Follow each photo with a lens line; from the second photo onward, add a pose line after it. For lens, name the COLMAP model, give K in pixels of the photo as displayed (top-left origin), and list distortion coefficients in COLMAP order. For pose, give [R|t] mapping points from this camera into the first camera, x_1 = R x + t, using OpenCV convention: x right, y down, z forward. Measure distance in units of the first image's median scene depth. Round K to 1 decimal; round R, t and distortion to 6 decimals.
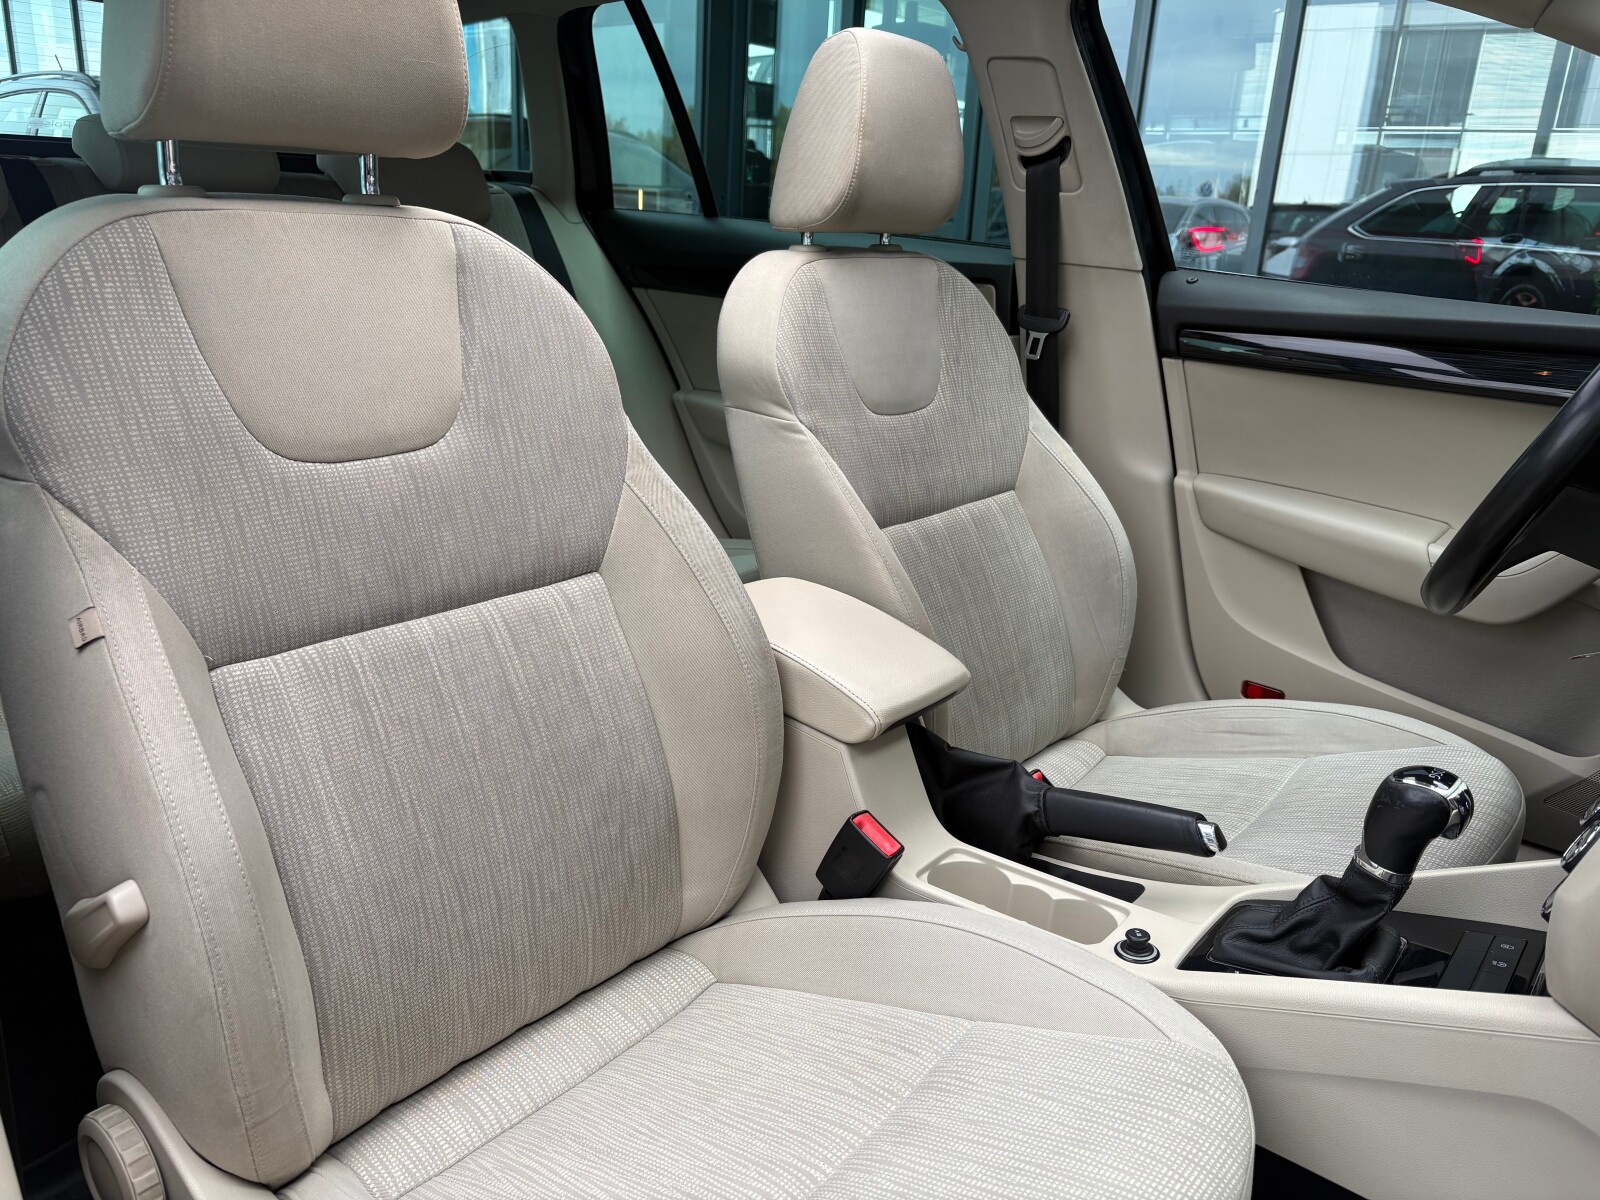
lens RADIAL K [[1236.1, 0, 794.9], [0, 1236.1, 606.3], [0, 0, 1]] dist [0.013806, -0.005769]
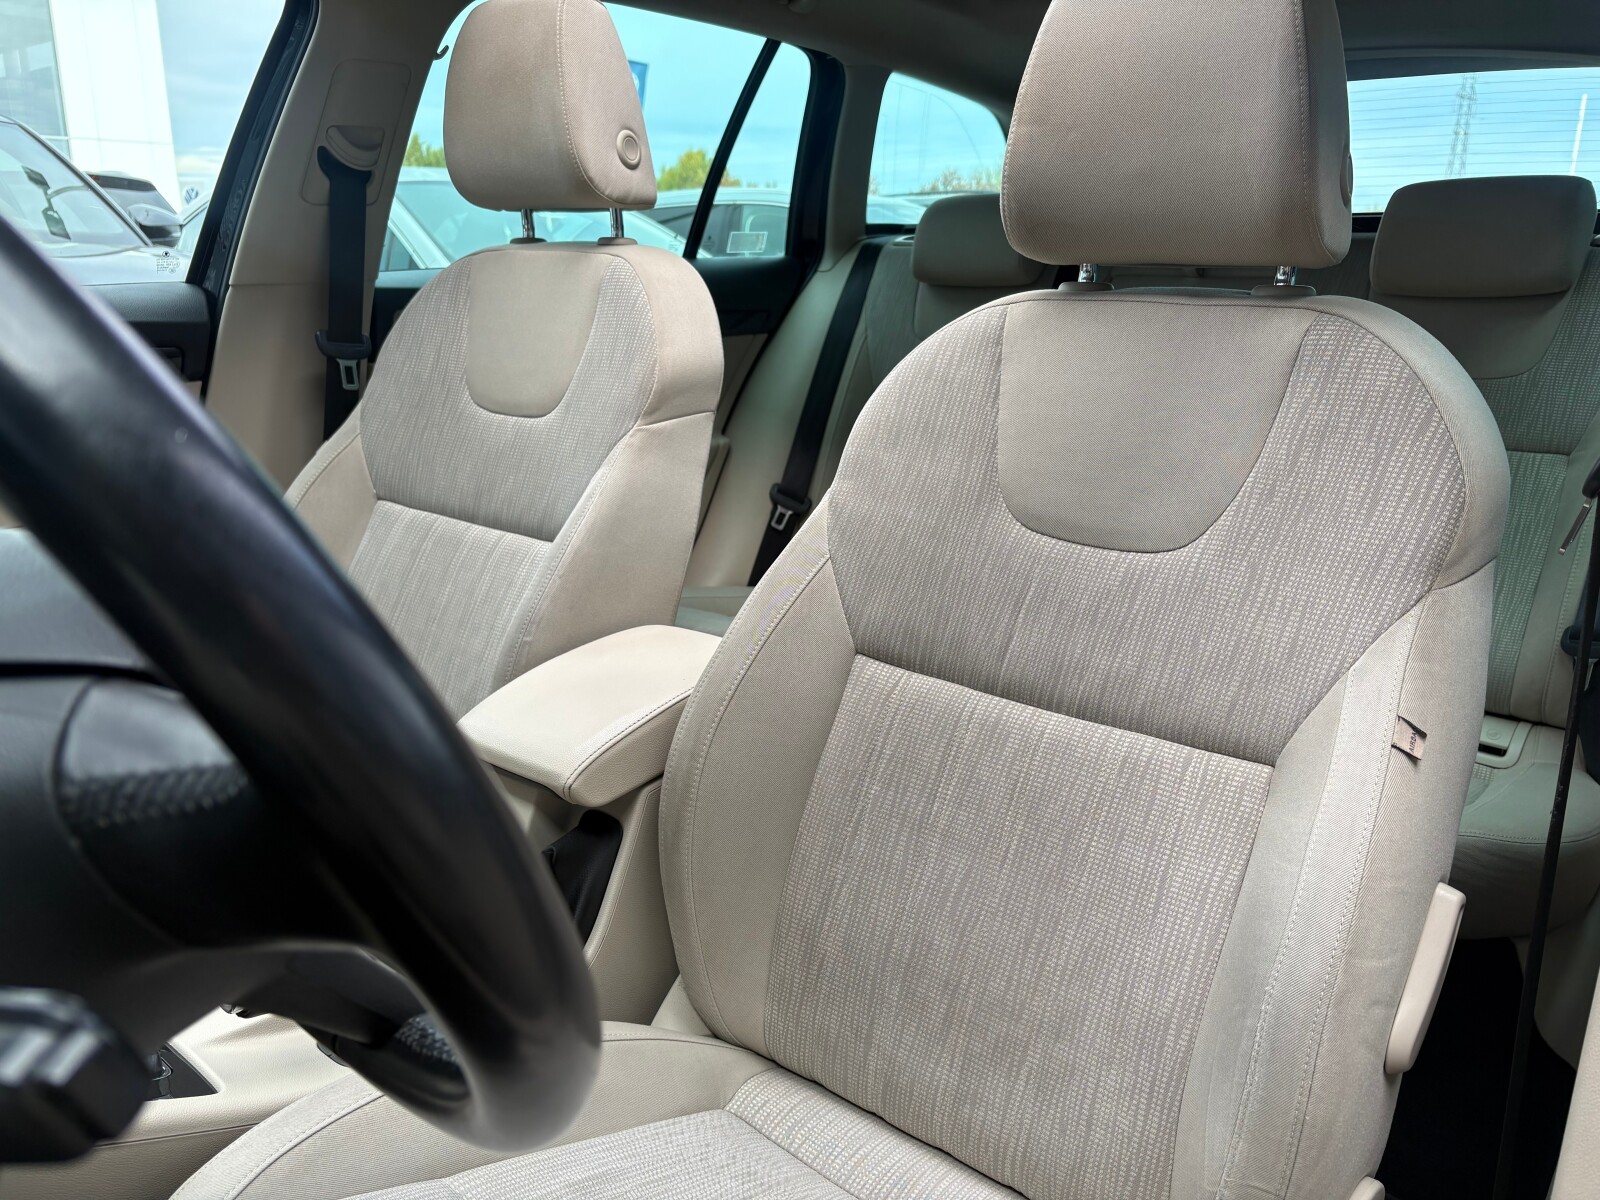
lens RADIAL K [[1236.1, 0, 794.9], [0, 1236.1, 606.3], [0, 0, 1]] dist [0.013806, -0.005769]
pose [[-0.051201, 0.174844, -0.983264, 1.085795], [-0.354811, 0.917139, 0.181561, -0.290958], [0.933535, 0.358170, 0.015078, 1.342757]]
